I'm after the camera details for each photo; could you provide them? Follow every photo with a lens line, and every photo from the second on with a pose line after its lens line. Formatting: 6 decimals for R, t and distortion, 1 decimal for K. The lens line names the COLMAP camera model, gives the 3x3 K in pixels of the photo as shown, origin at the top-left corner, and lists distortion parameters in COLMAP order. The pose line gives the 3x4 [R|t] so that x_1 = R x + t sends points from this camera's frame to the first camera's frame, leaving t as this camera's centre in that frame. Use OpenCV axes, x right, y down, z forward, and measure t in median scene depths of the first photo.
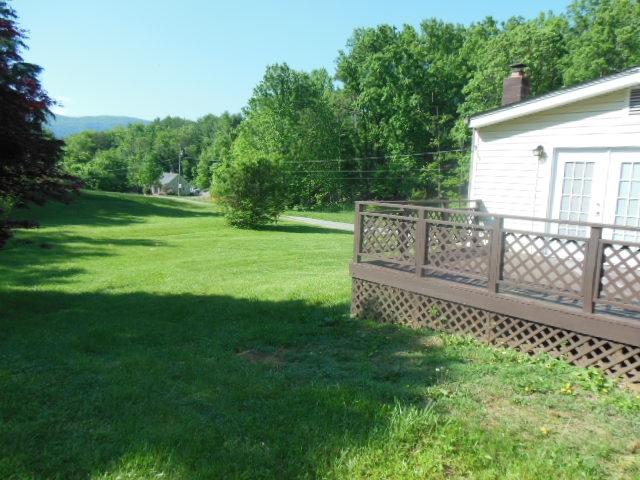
lens RADIAL K [[483.7, 0, 318.8], [0, 483.7, 237.6], [0, 0, 1]] dist [0.011090, -0.002588]
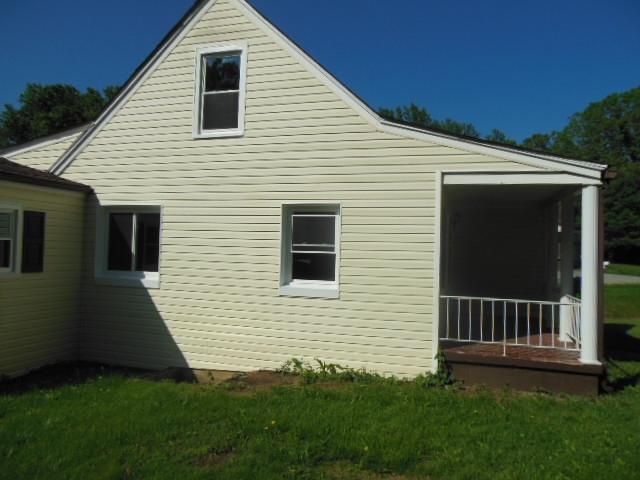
lens RADIAL K [[483.7, 0, 323.0], [0, 483.7, 241.8], [0, 0, 1]] dist [0.011090, -0.002588]
pose [[0.862993, -0.002526, 0.505209, 0.120727], [0.069435, 0.991091, -0.113653, 0.004745], [-0.500422, 0.133160, 0.855480, -0.019247]]
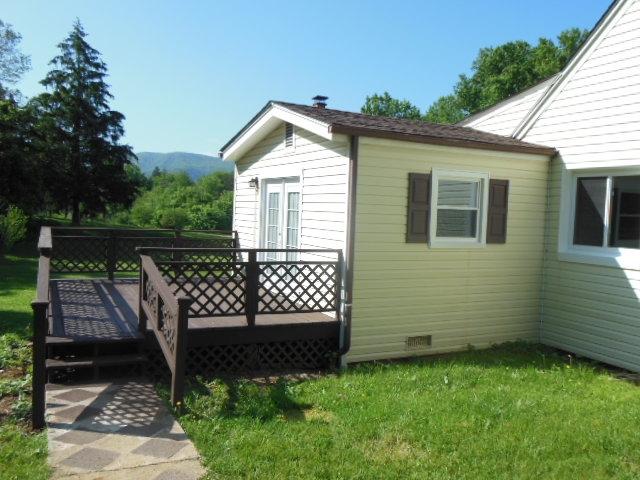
lens RADIAL K [[557.9, 0, 323.8], [0, 557.9, 239.7], [0, 0, 1]] dist [0.008580, 0.023116]
pose [[0.961570, 0.010207, -0.274370, 0.111865], [-0.034079, 0.996018, -0.082382, 0.005183], [0.272436, 0.088567, 0.958089, -0.015548]]
